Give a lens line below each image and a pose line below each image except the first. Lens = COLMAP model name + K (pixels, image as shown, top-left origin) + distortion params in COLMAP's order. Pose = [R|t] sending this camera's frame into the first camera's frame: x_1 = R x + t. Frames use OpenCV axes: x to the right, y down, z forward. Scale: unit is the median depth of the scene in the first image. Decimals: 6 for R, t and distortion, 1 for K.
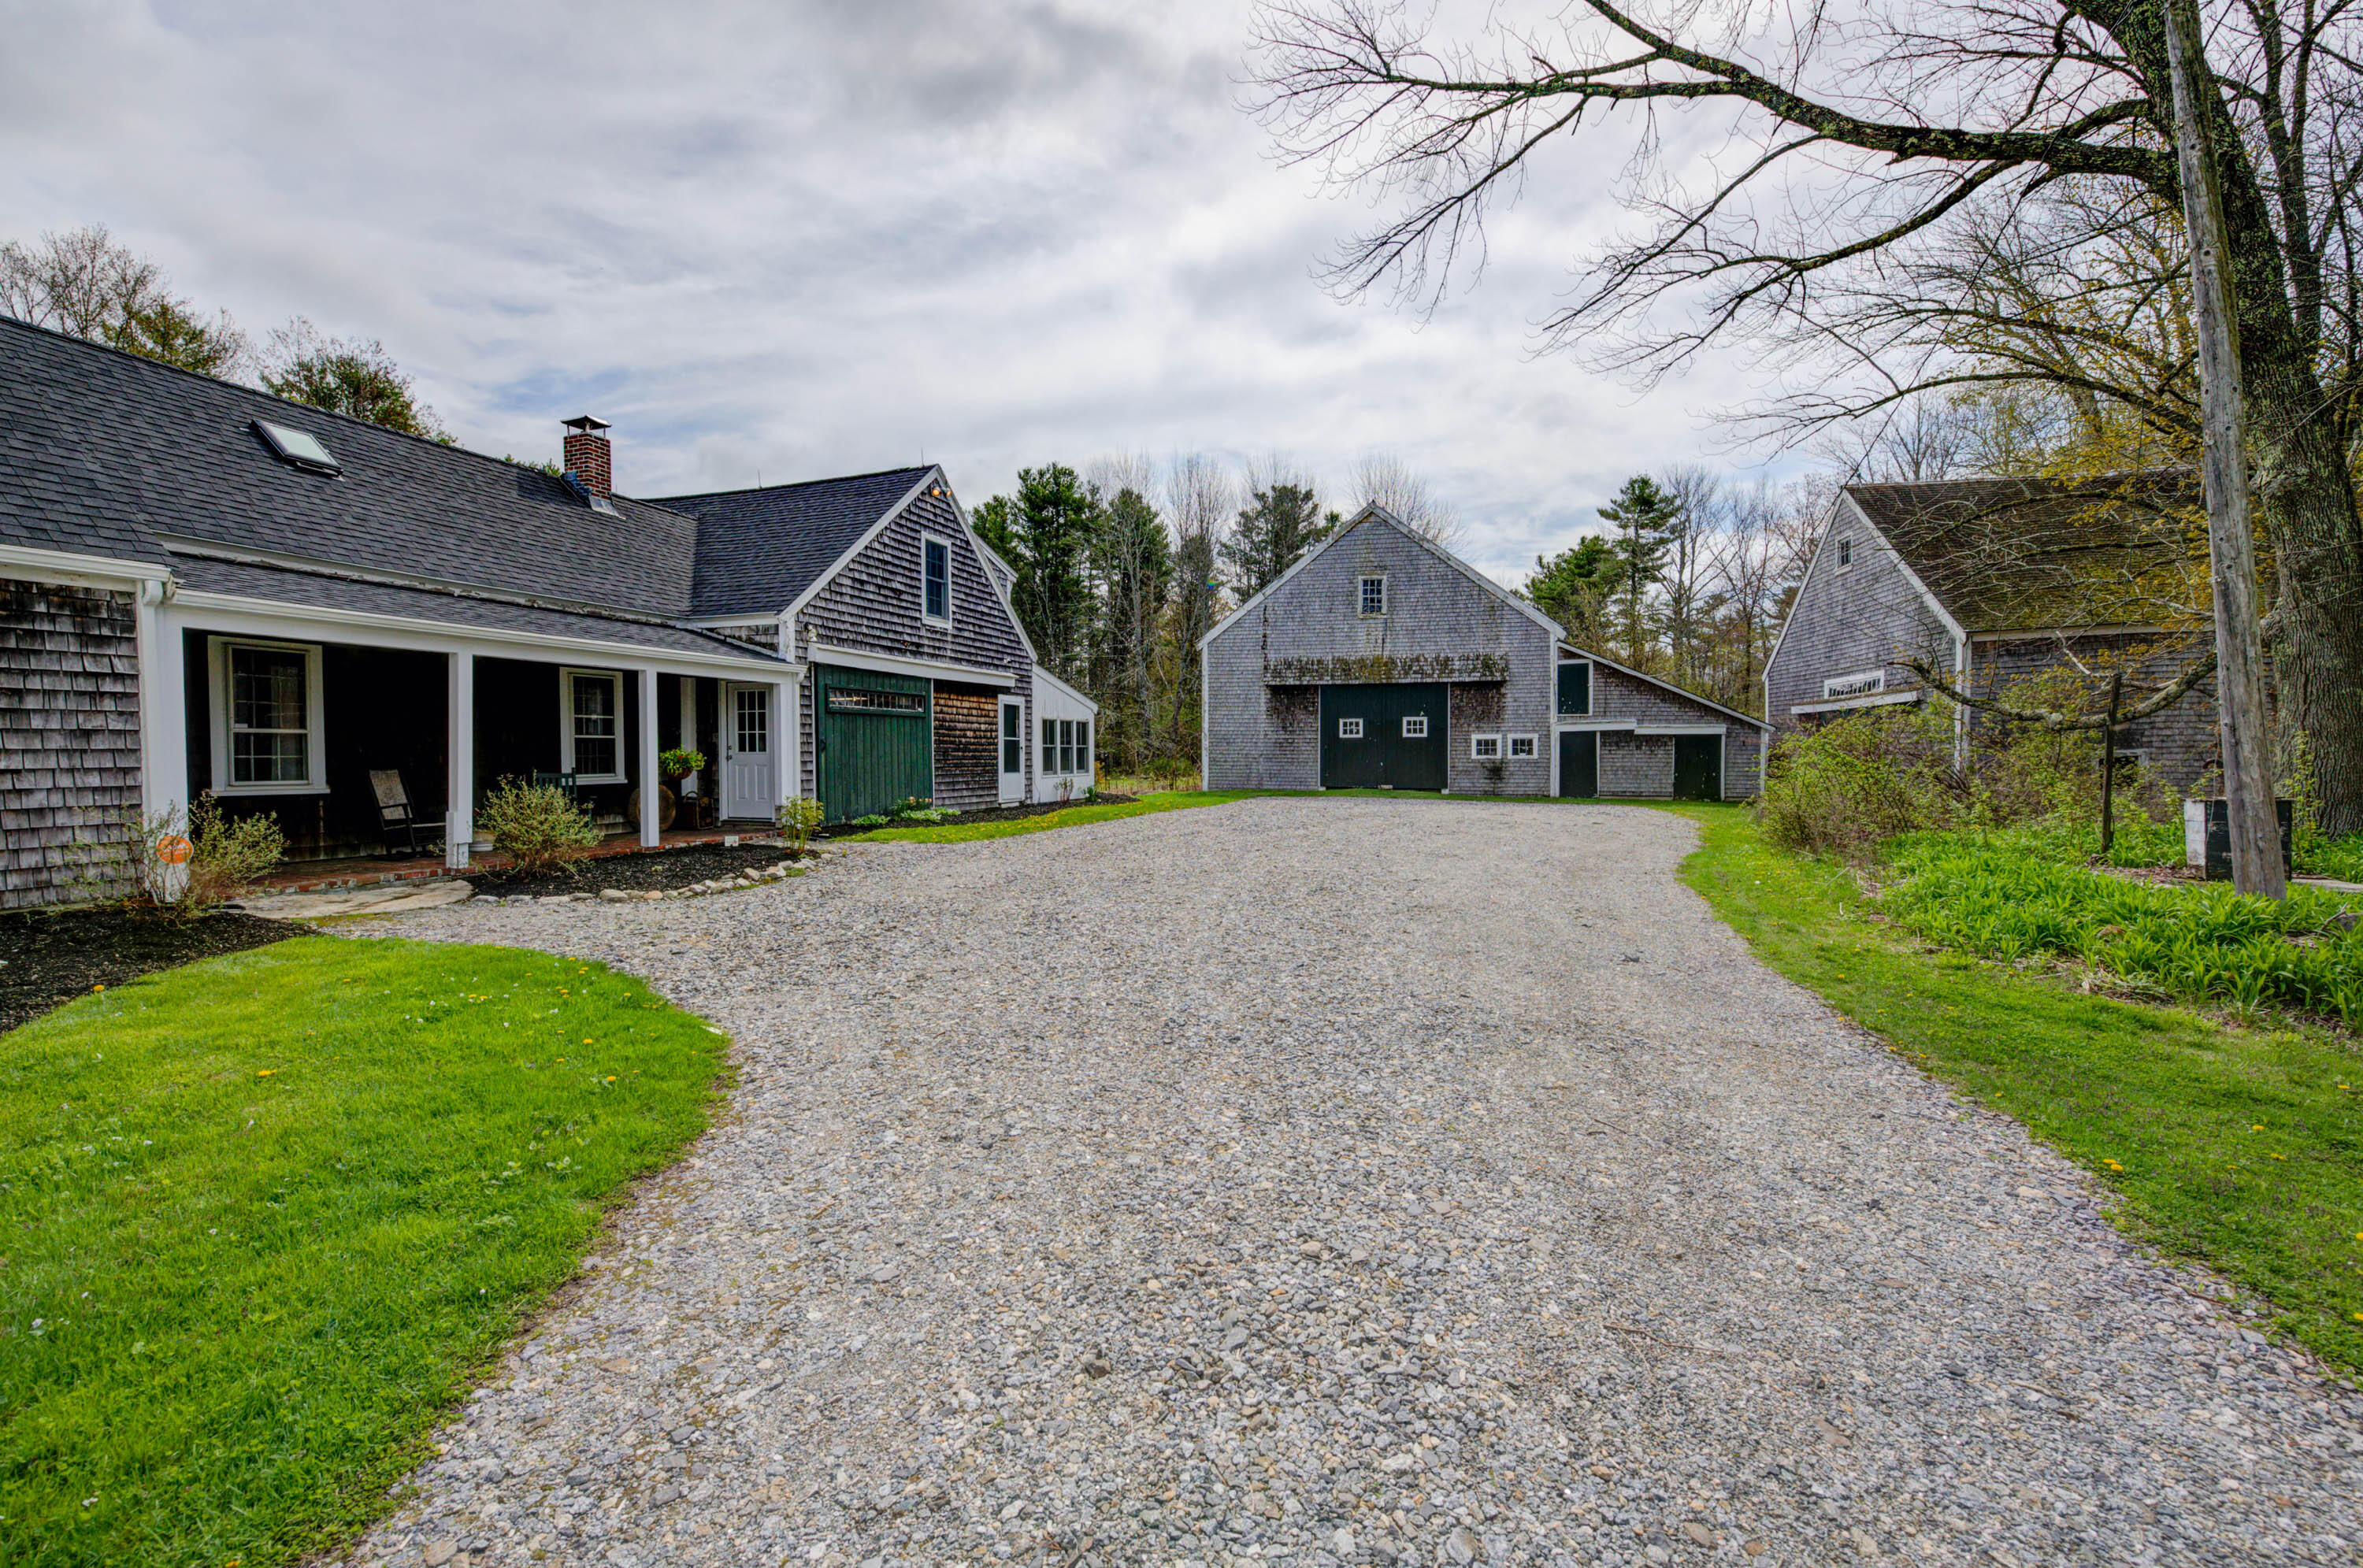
lens RADIAL K [[939.4, 0, 1184.2], [0, 939.4, 779.7], [0, 0, 1]] dist [0.001864, -0.002005]
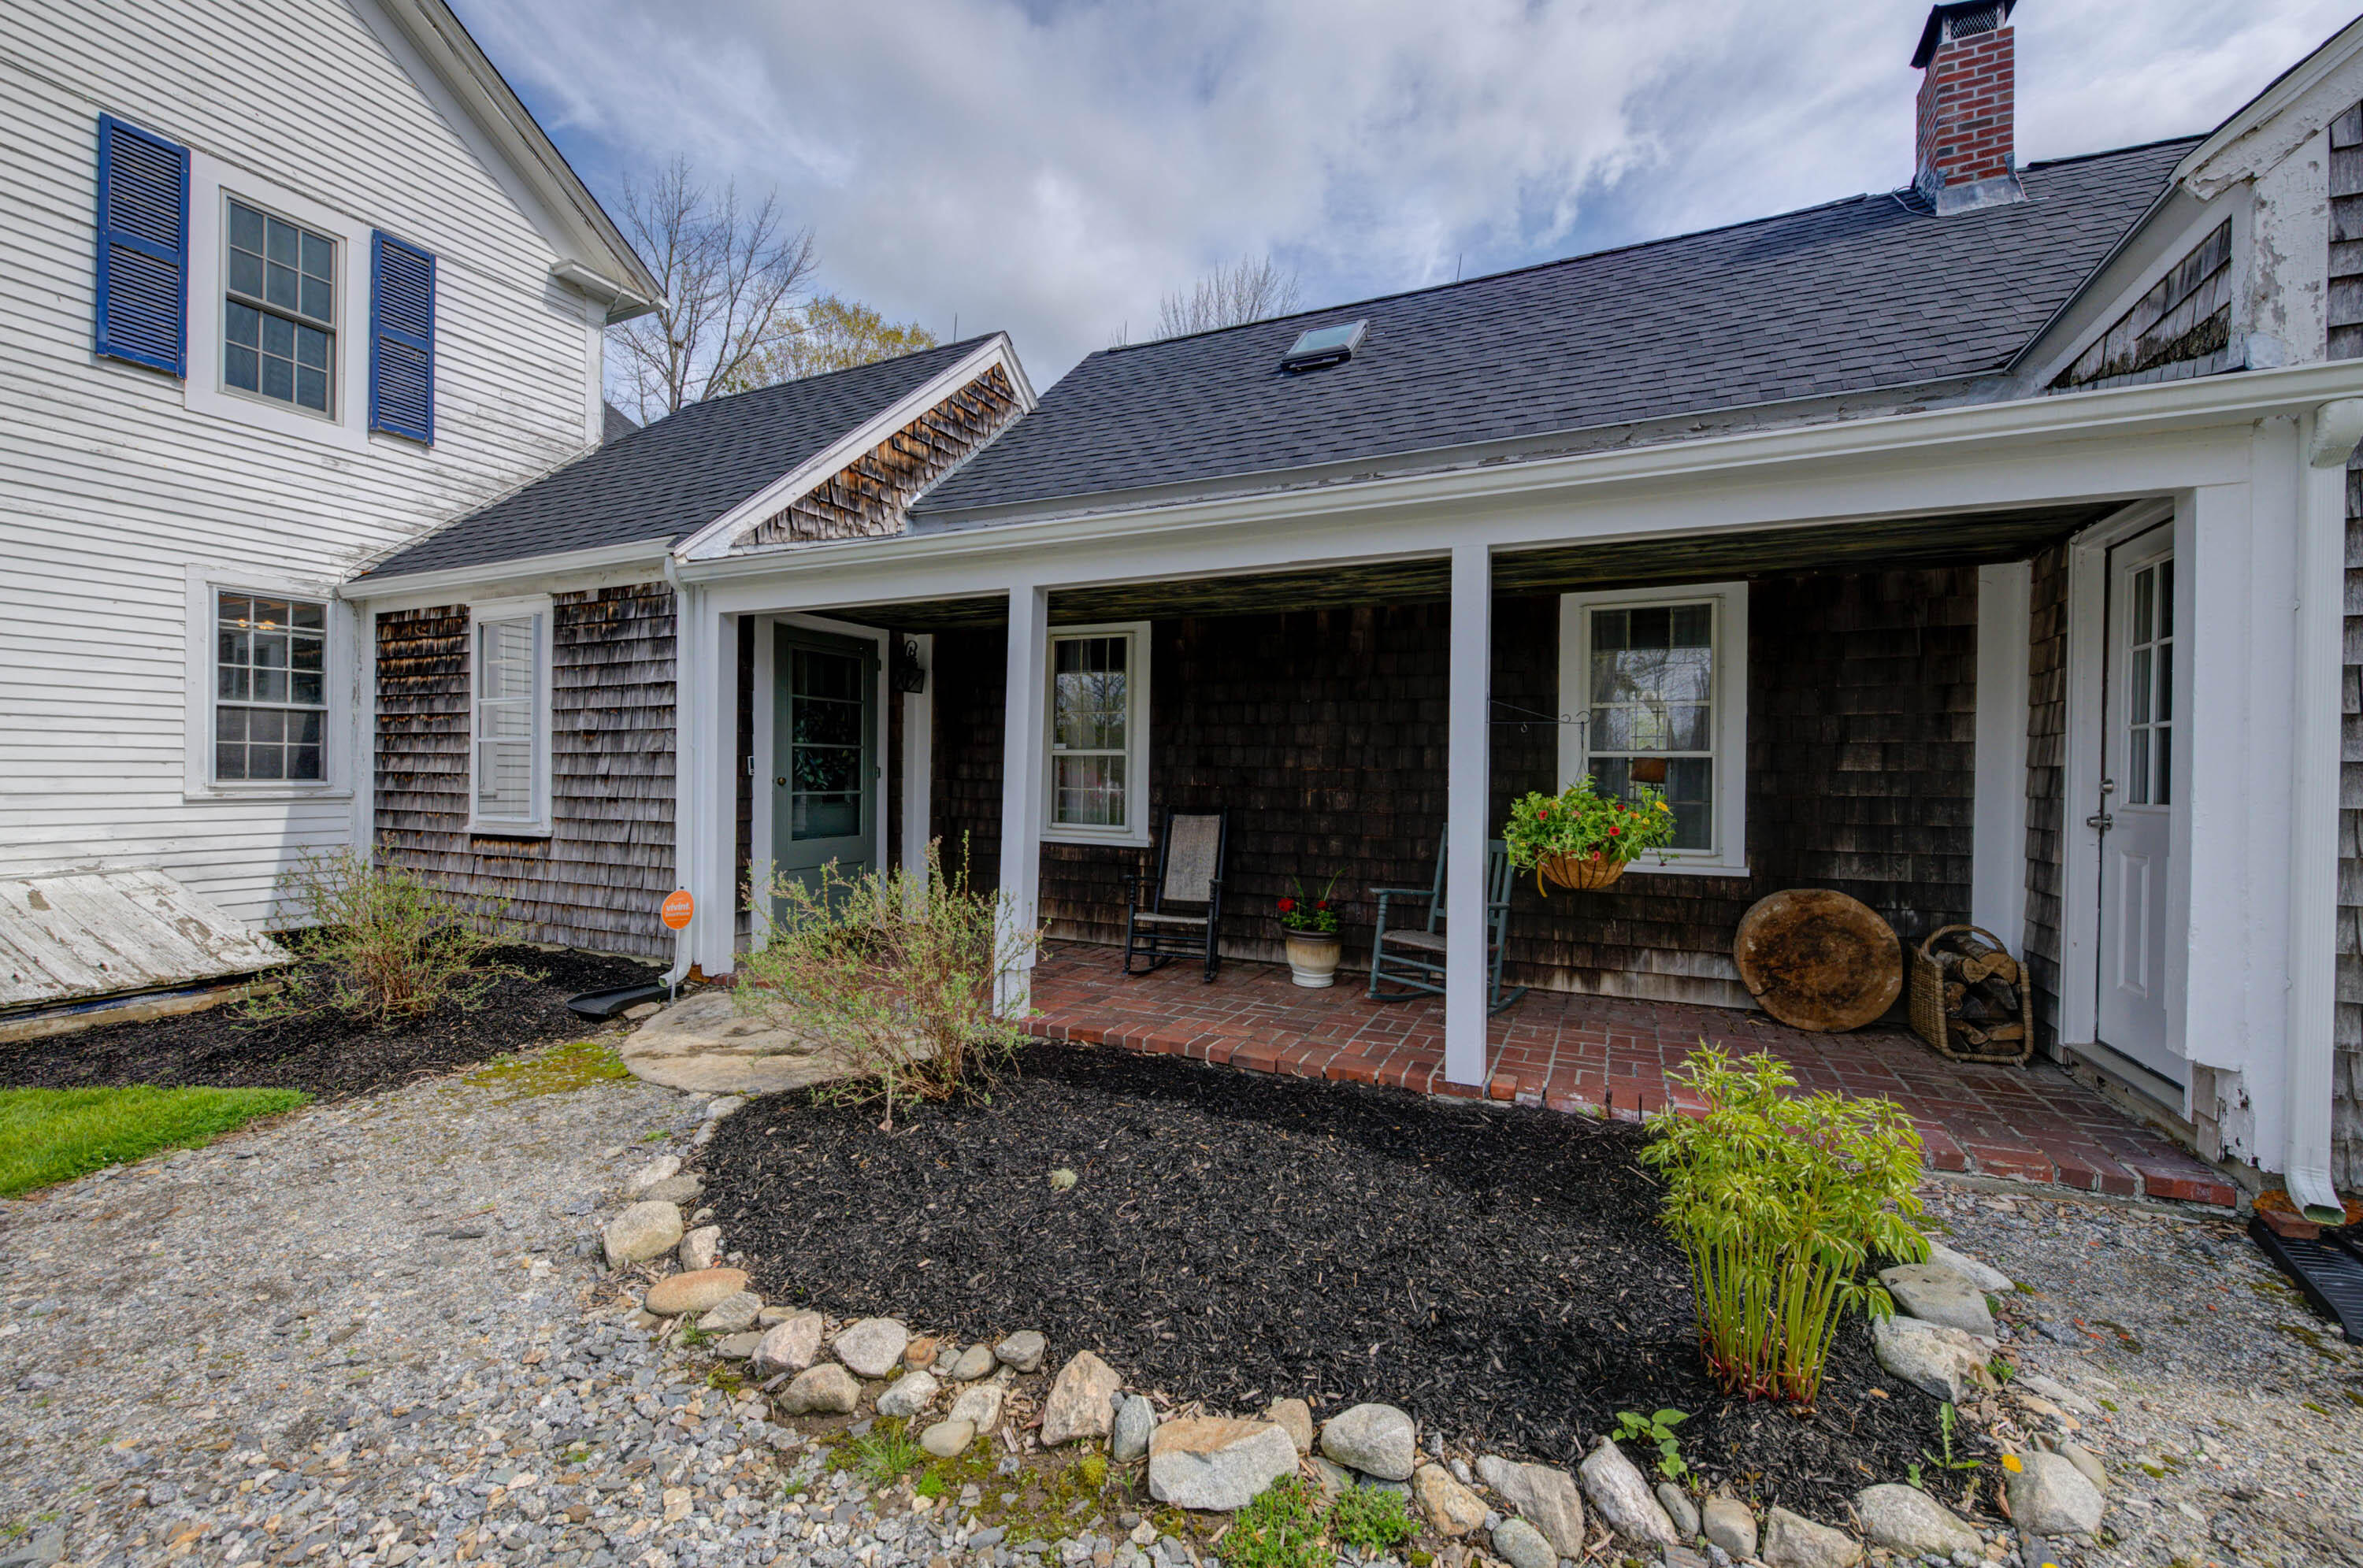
lens RADIAL K [[939.4, 0, 1184.2], [0, 939.4, 779.7], [0, 0, 1]] dist [0.001864, -0.002005]
pose [[-0.096914, 0.006329, -0.995273, -0.092650], [-0.040918, 0.999109, 0.010338, -0.013668], [0.994451, 0.041727, -0.096569, 0.374276]]
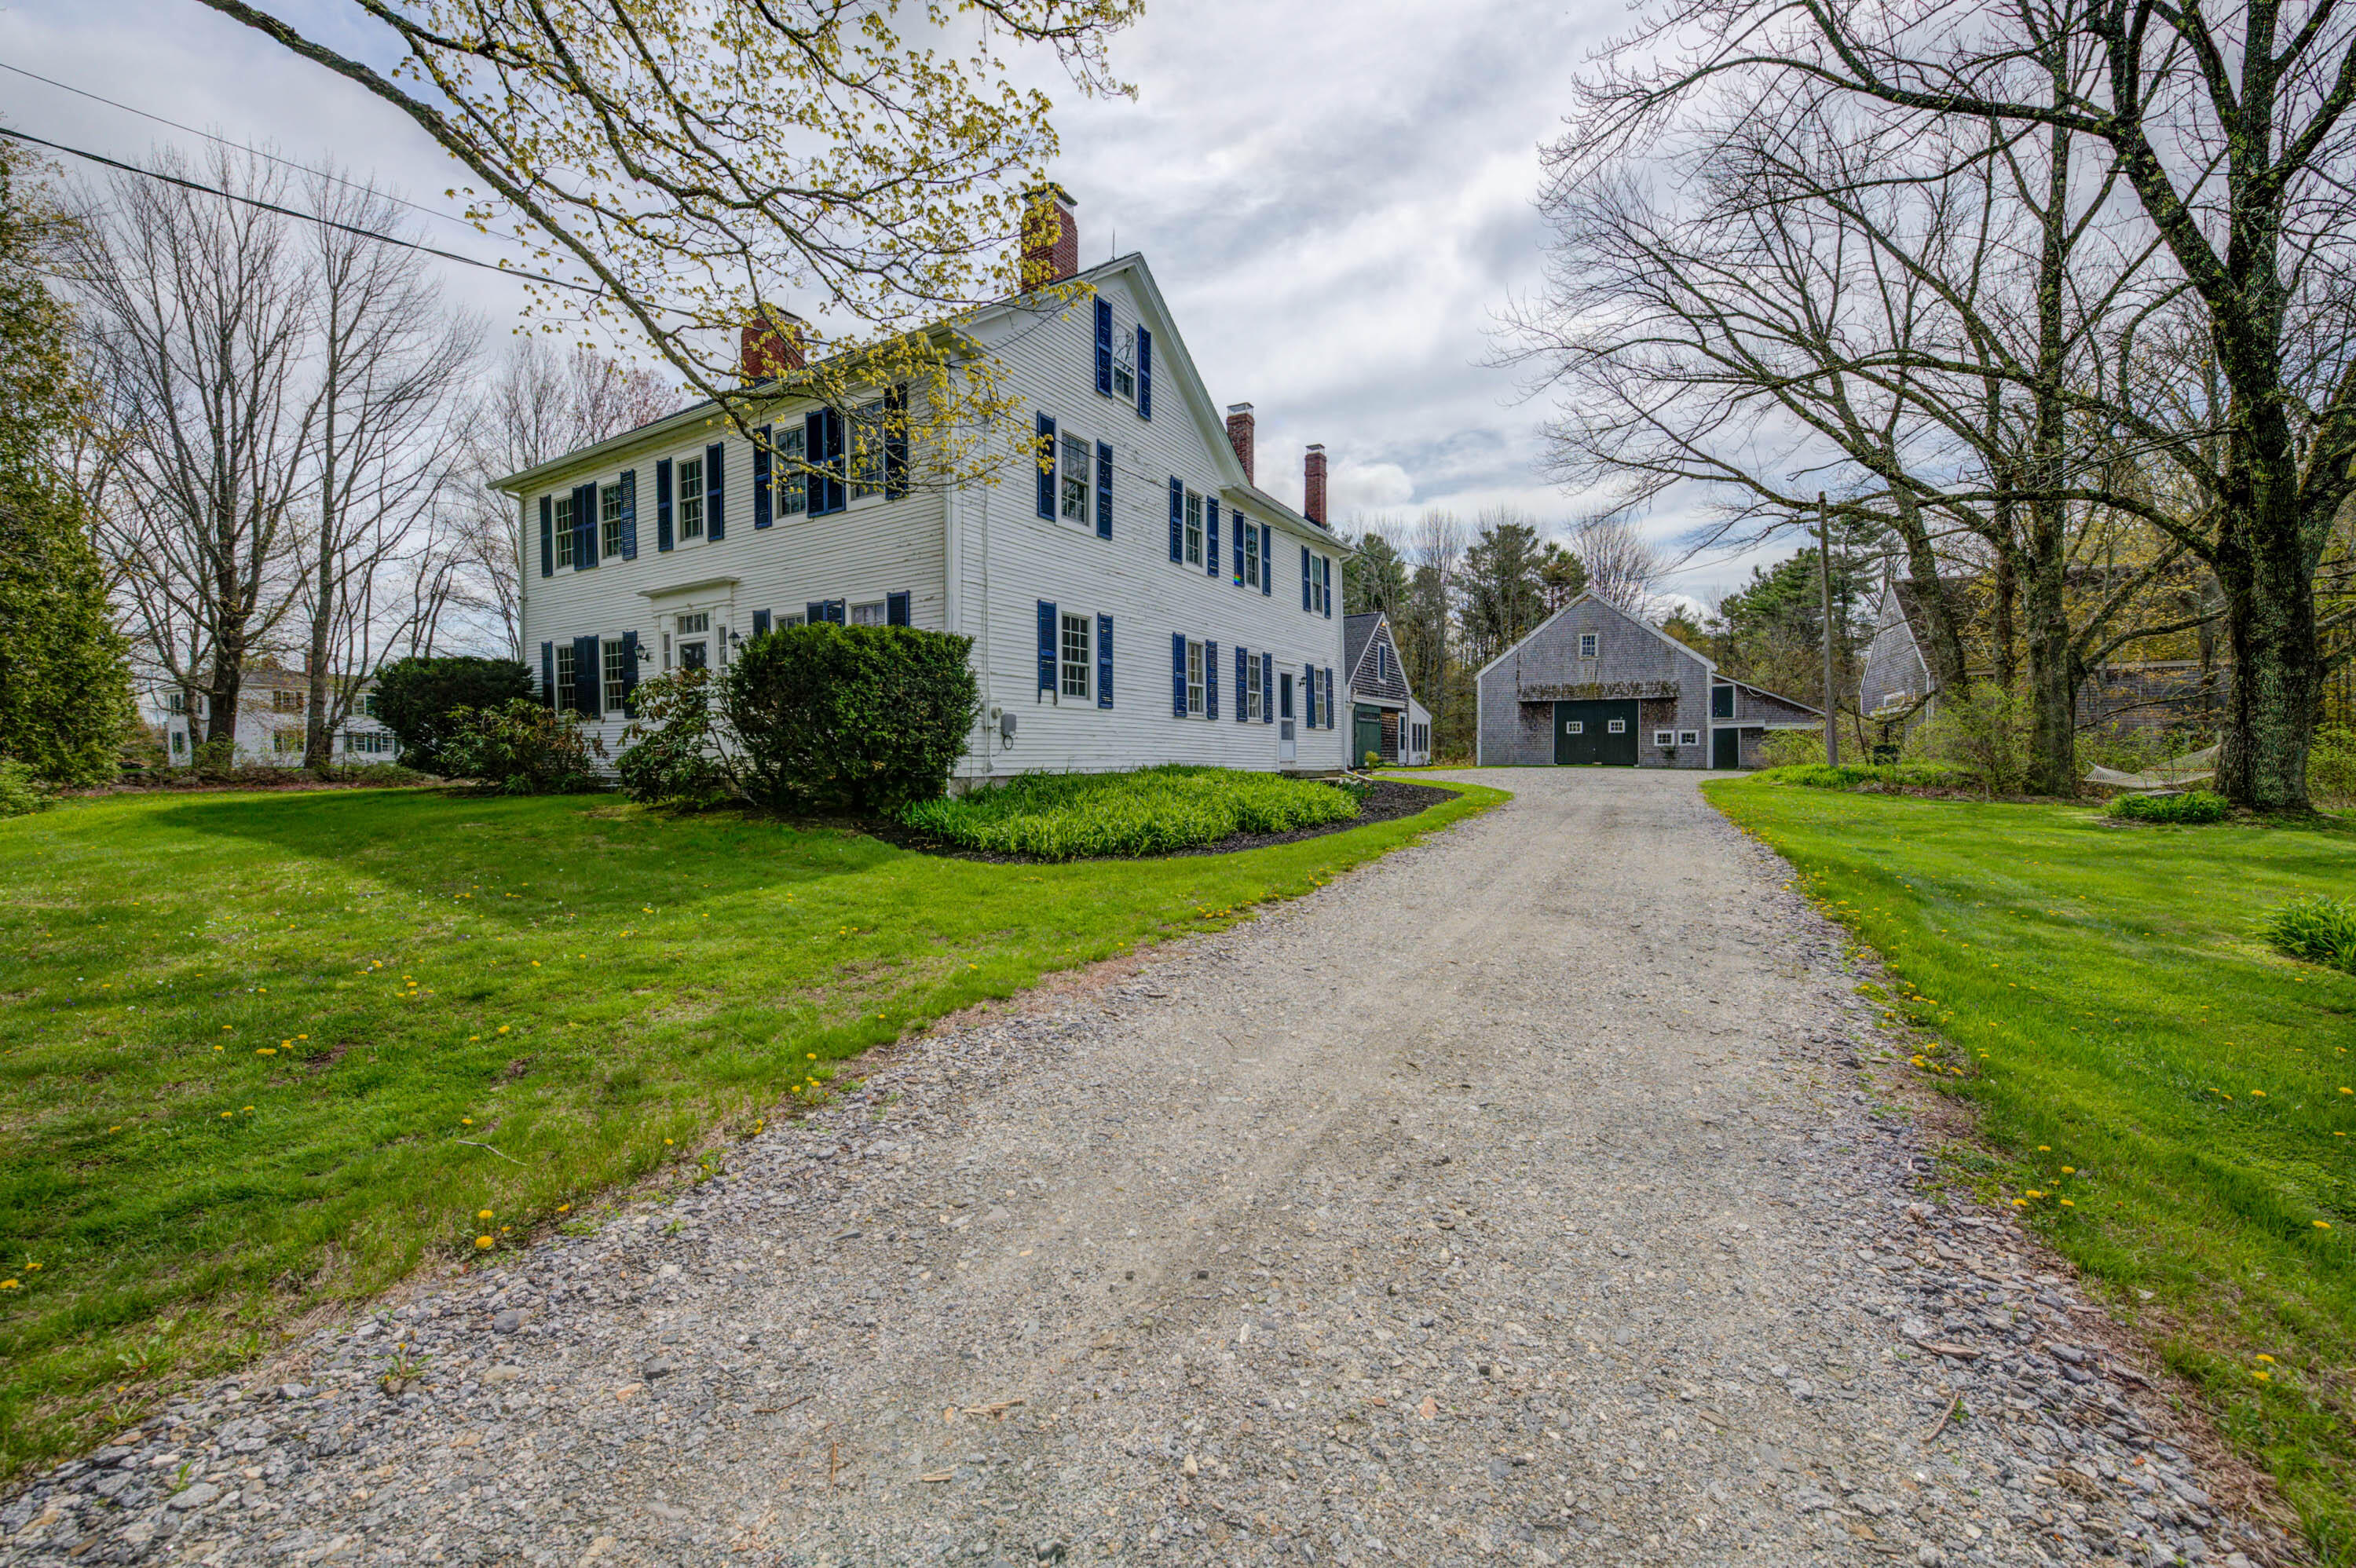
lens RADIAL K [[930.2, 0, 1175.9], [0, 930.2, 779.6], [0, 0, 1]] dist [0.001000, -0.000065]
pose [[0.976443, 0.004514, -0.215729, -0.159586], [-0.005402, 0.999979, -0.003527, 0.048049], [0.215709, 0.004609, 0.976447, -0.776908]]
